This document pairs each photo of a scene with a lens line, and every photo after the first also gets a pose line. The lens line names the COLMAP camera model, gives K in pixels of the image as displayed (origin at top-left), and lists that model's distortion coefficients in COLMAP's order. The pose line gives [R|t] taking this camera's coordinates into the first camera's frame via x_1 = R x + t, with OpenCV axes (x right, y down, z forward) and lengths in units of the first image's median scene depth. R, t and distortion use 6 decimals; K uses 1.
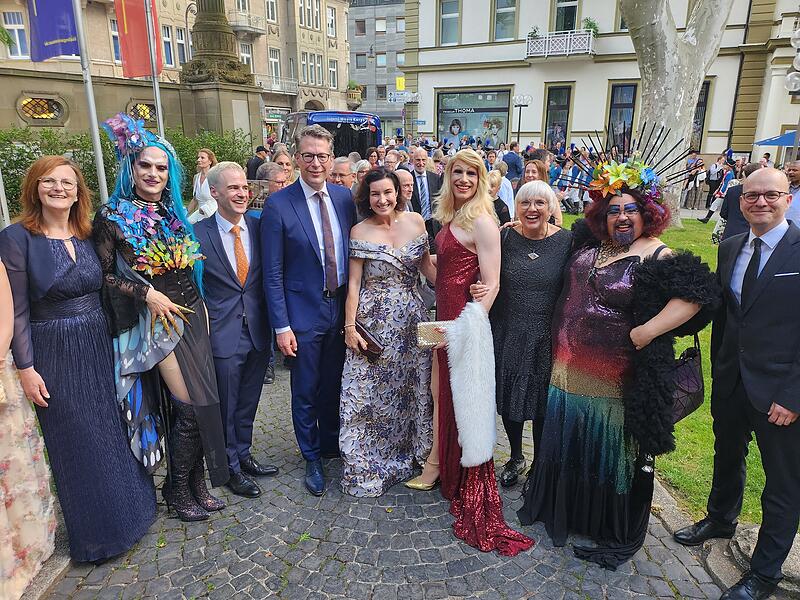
lens RADIAL K [[561.8, 0, 402.1], [0, 561.8, 303.1], [0, 0, 1]] dist [0.041566, -0.046321]
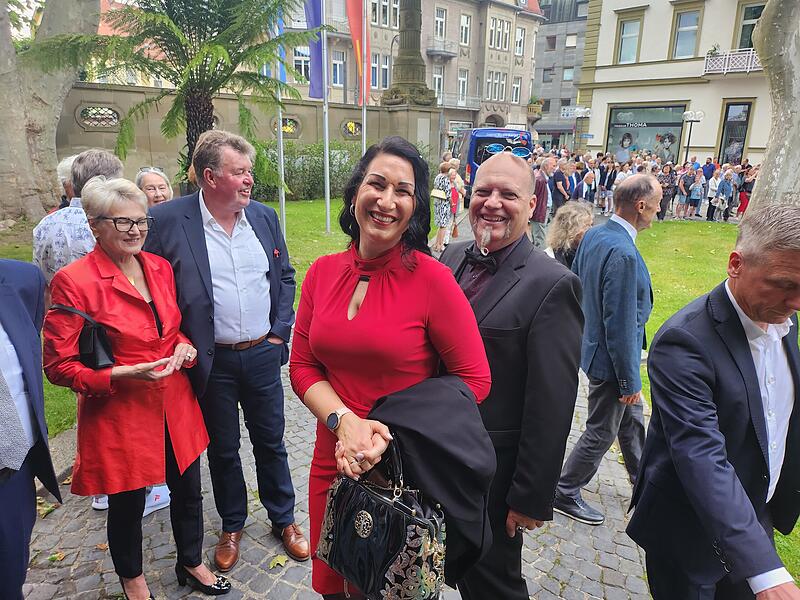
lens RADIAL K [[565.7, 0, 402.9], [0, 565.7, 295.6], [0, 0, 1]] dist [0.046865, -0.059881]
pose [[0.950941, 0.095156, -0.294376, 0.040932], [-0.104408, 0.994408, -0.015835, 0.029887], [0.291223, 0.045794, 0.955558, -0.105743]]
